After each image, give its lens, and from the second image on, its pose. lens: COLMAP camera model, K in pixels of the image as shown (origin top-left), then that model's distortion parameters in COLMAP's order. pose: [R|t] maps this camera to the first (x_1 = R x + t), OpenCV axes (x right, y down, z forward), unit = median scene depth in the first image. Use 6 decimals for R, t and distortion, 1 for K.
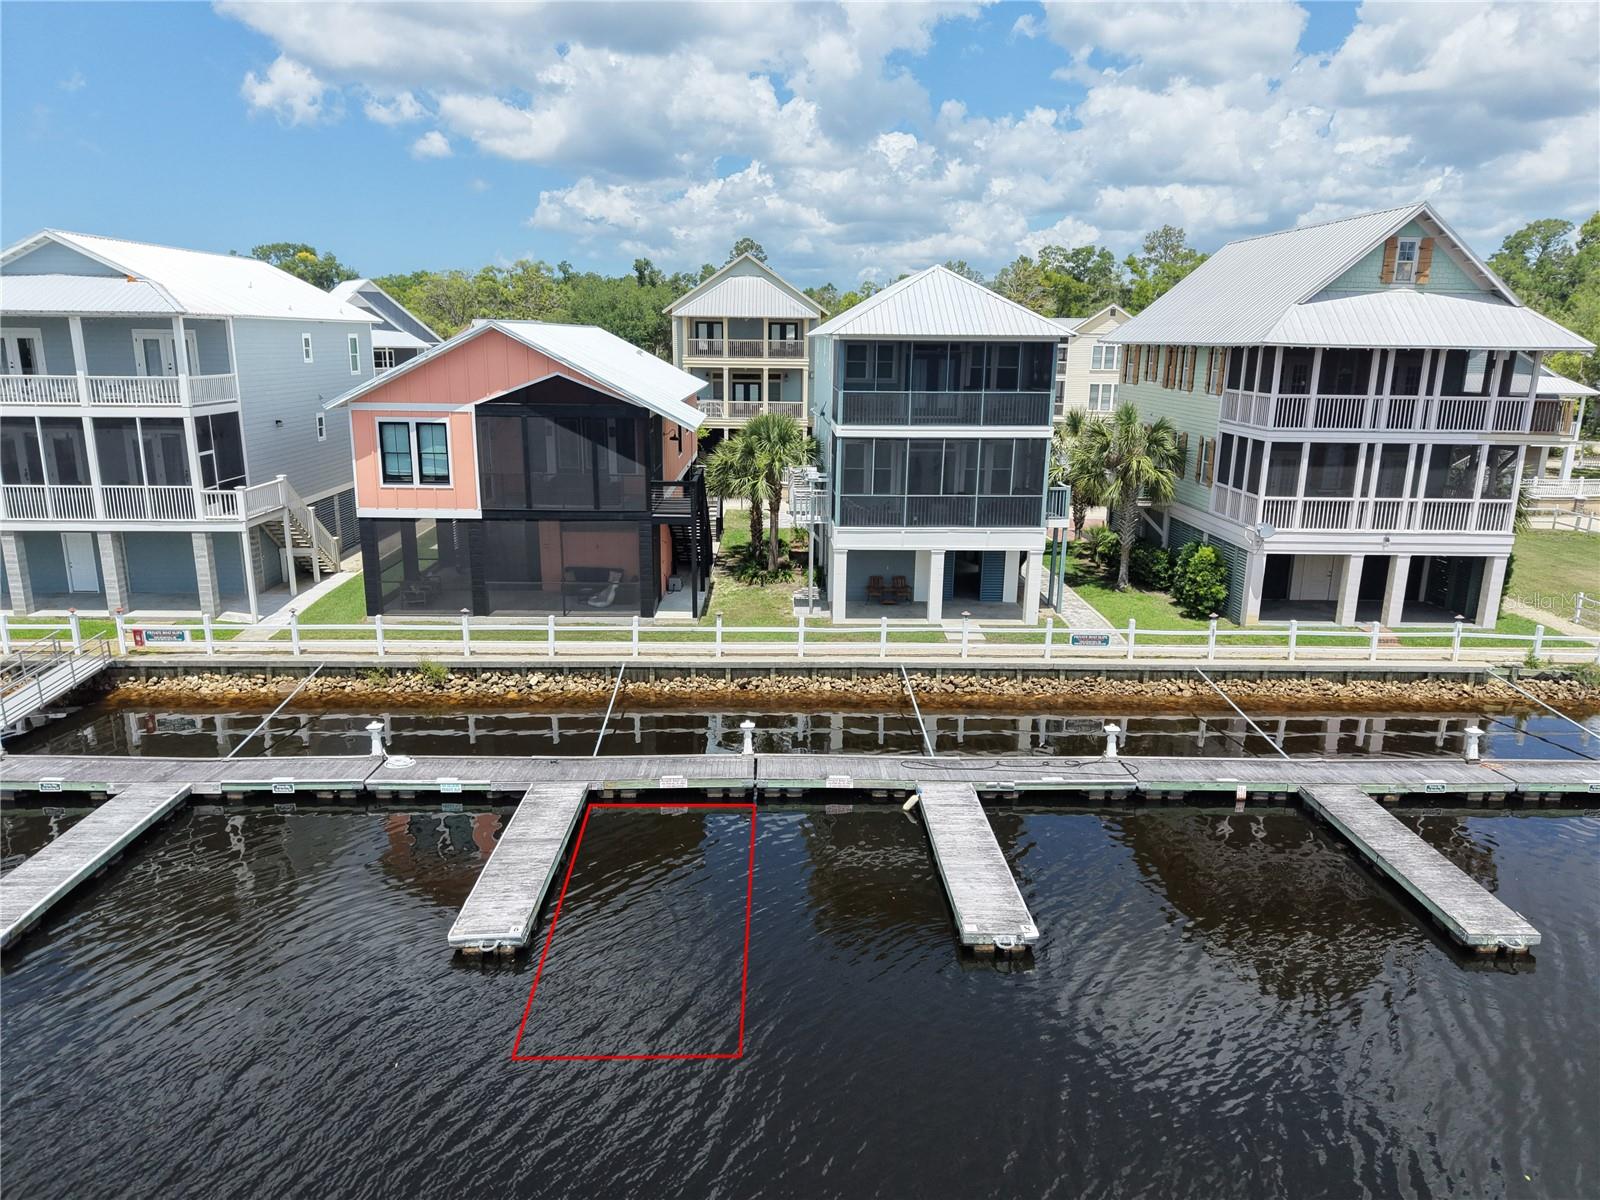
lens RADIAL K [[1068.1, 0, 783.6], [0, 1068.1, 597.6], [0, 0, 1]] dist [0.066763, -0.093635]
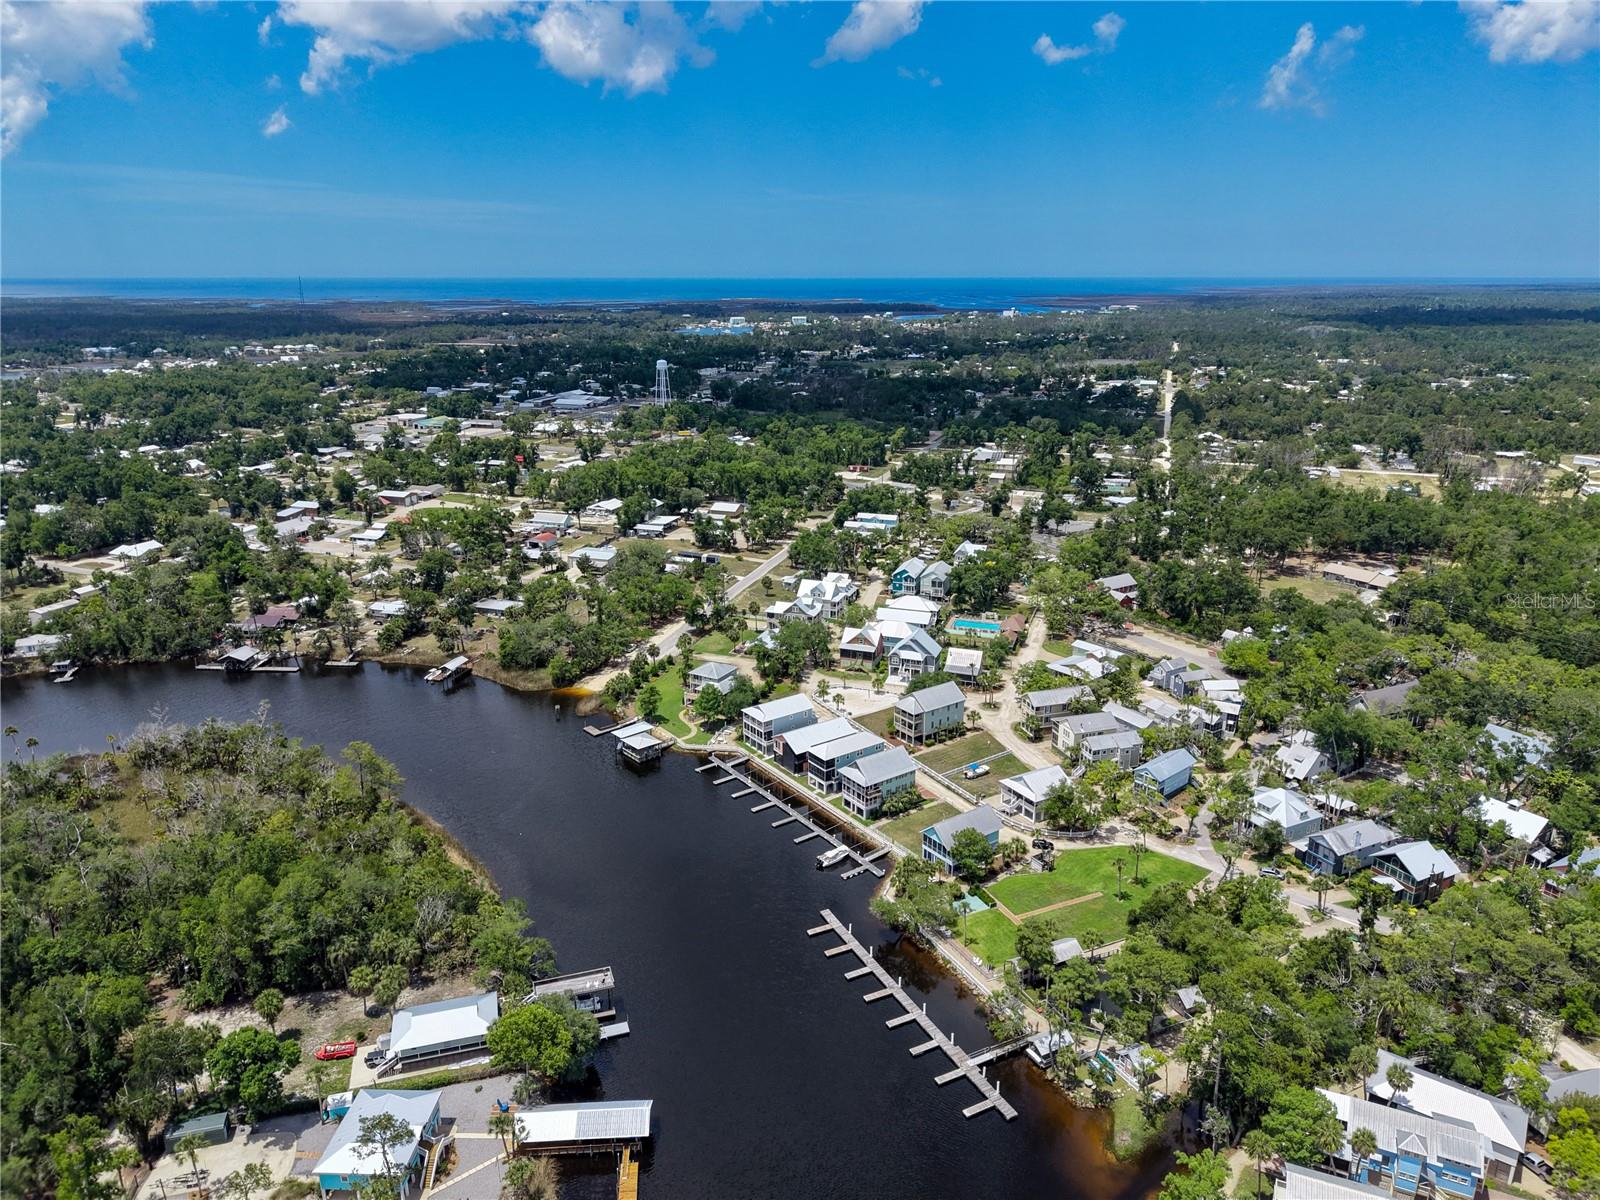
lens RADIAL K [[1057.8, 0, 789.5], [0, 1057.8, 597.1], [0, 0, 1]] dist [0.069012, -0.089833]
pose [[0.567795, 0.230560, -0.790222, 5.688669], [-0.191605, 0.970624, 0.145522, -2.367717], [0.800560, 0.068784, 0.595292, -3.711387]]
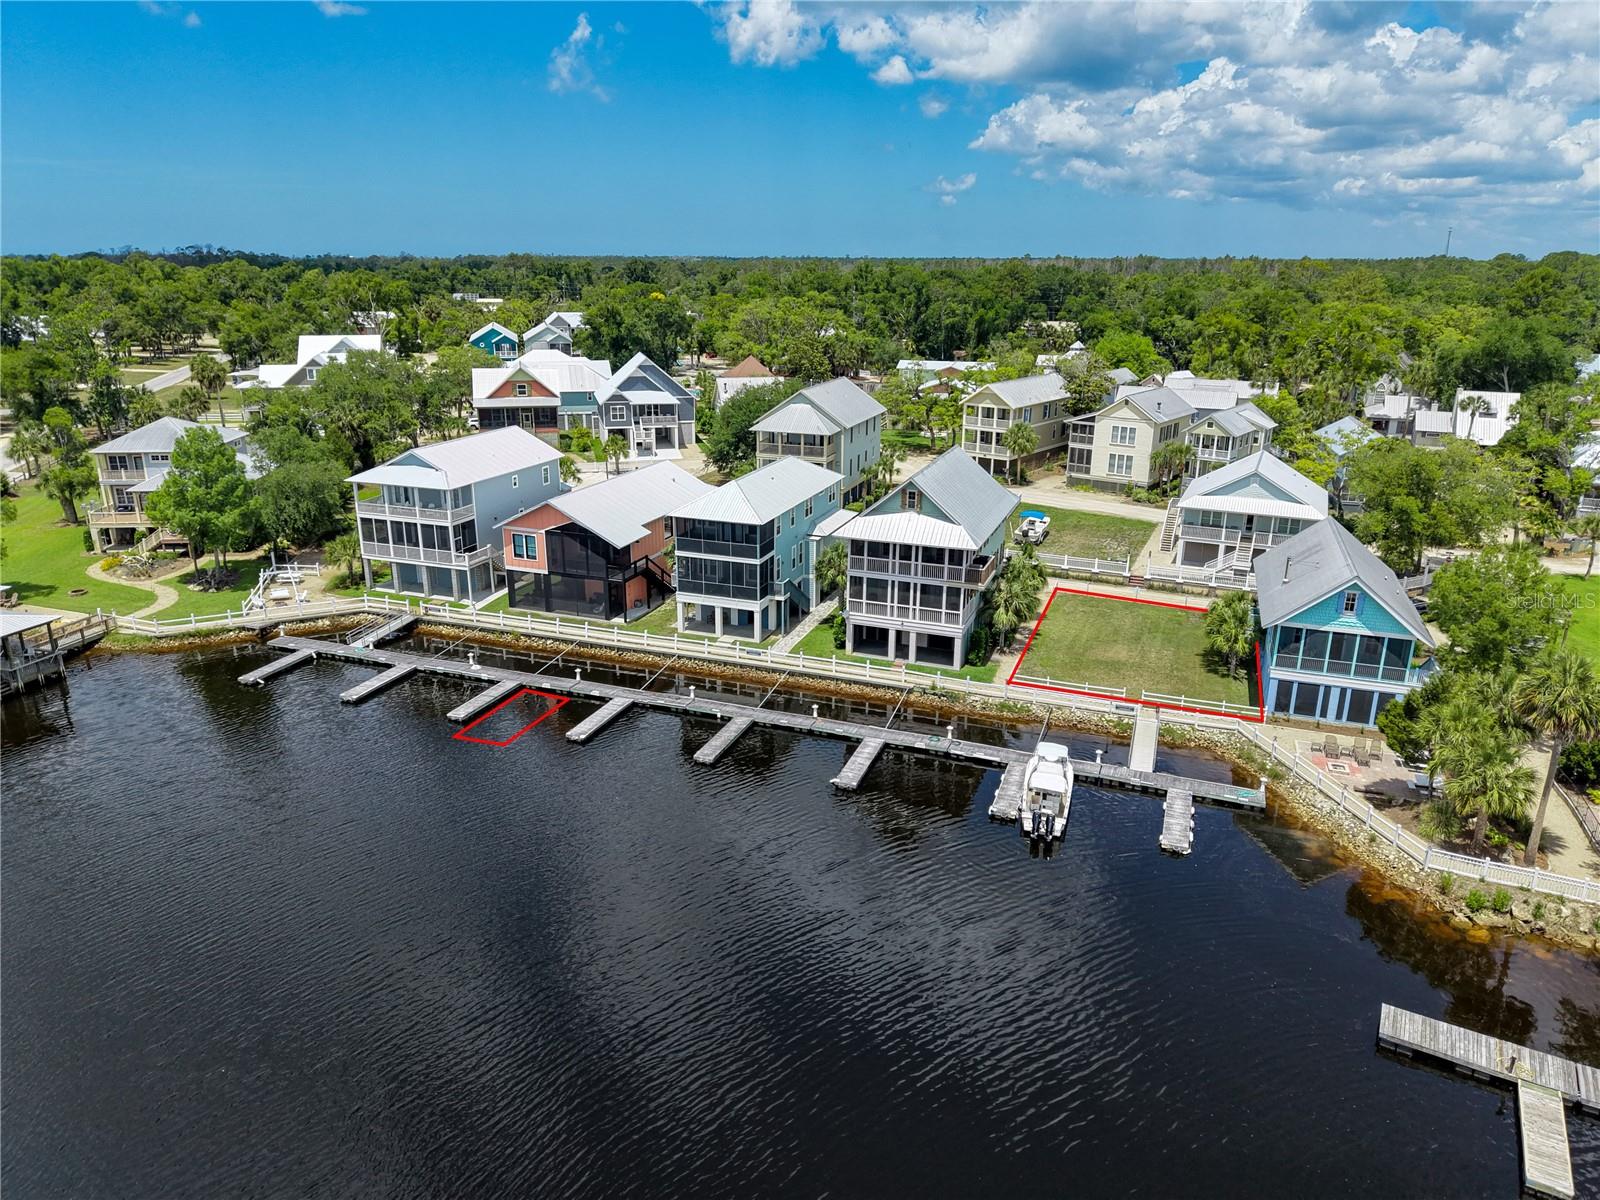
lens RADIAL K [[1057.8, 0, 789.5], [0, 1057.8, 597.1], [0, 0, 1]] dist [0.069012, -0.089833]
pose [[0.930211, 0.104794, -0.351746, 1.108727], [-0.081891, 0.993472, 0.079413, -0.261917], [0.357772, -0.045066, 0.932721, -1.089119]]
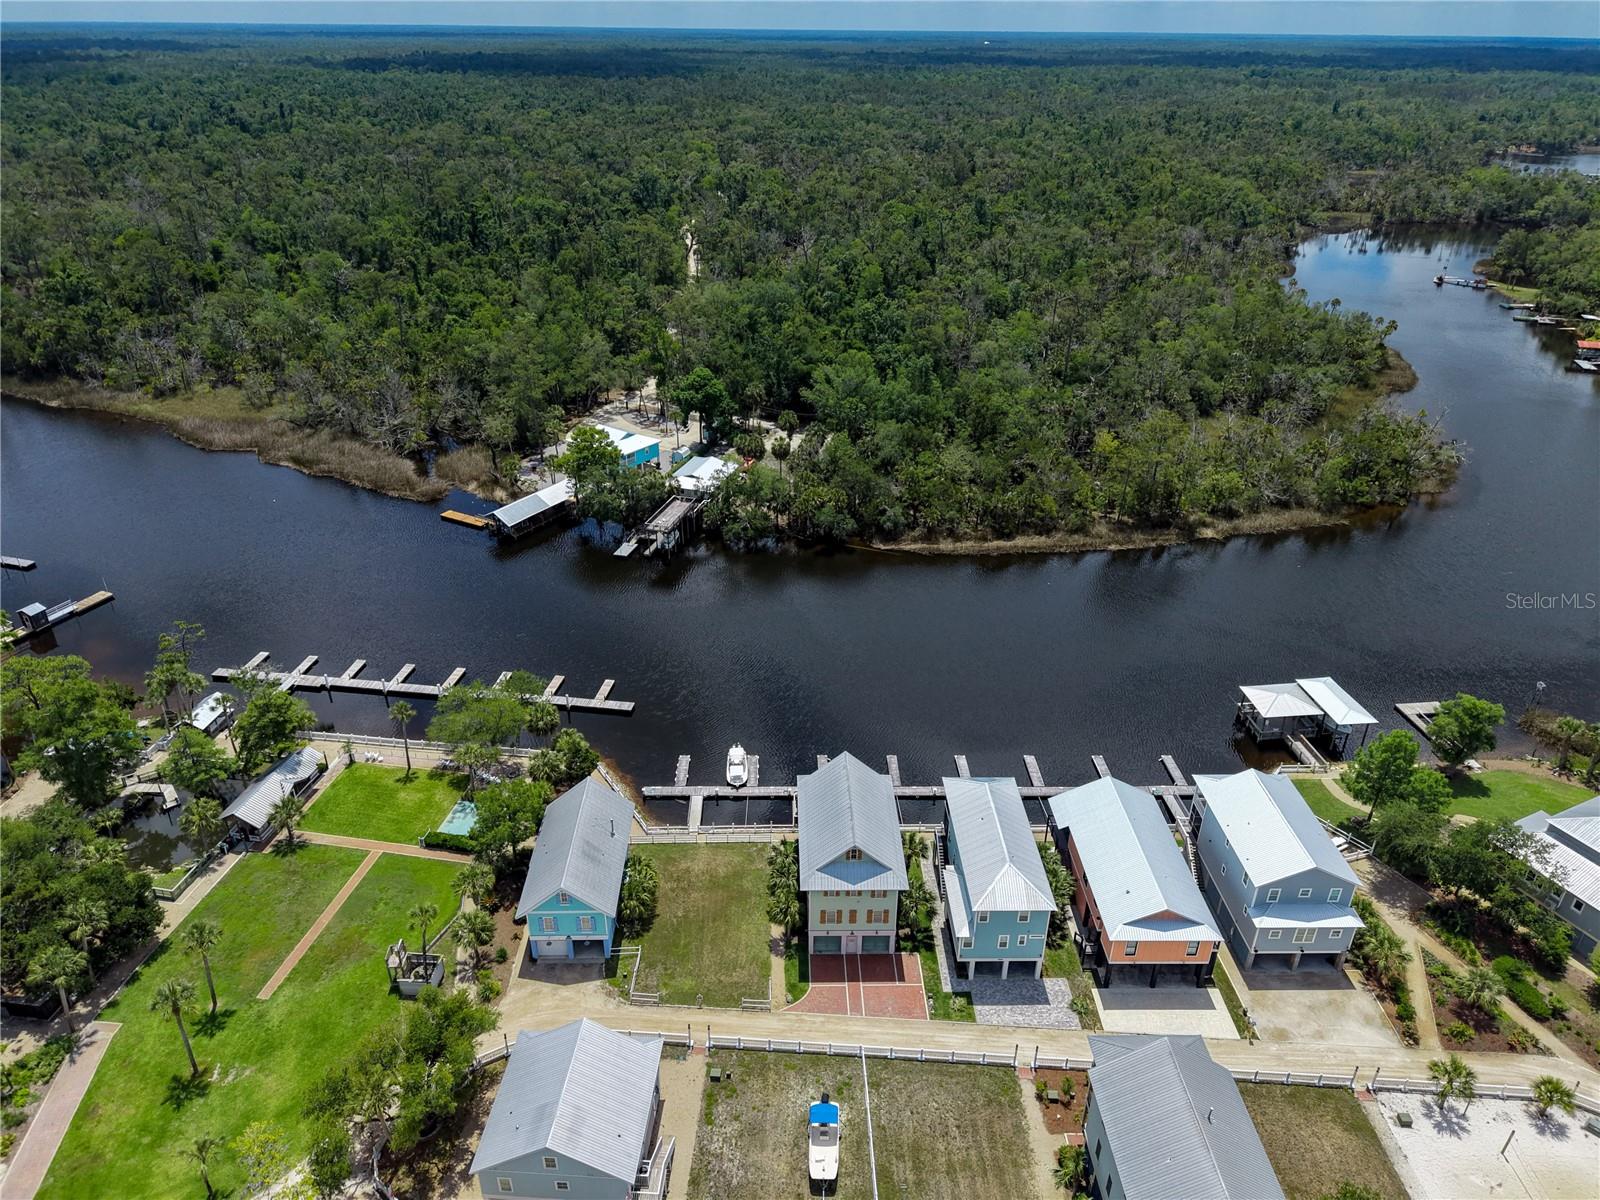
lens RADIAL K [[1061.2, 0, 795.8], [0, 1061.2, 595.1], [0, 0, 1]] dist [0.019851, -0.005089]
pose [[-0.999831, -0.013062, -0.012901, 0.772826], [-0.018335, 0.745856, 0.665855, -2.868006], [0.000925, 0.665980, -0.745969, 3.051796]]
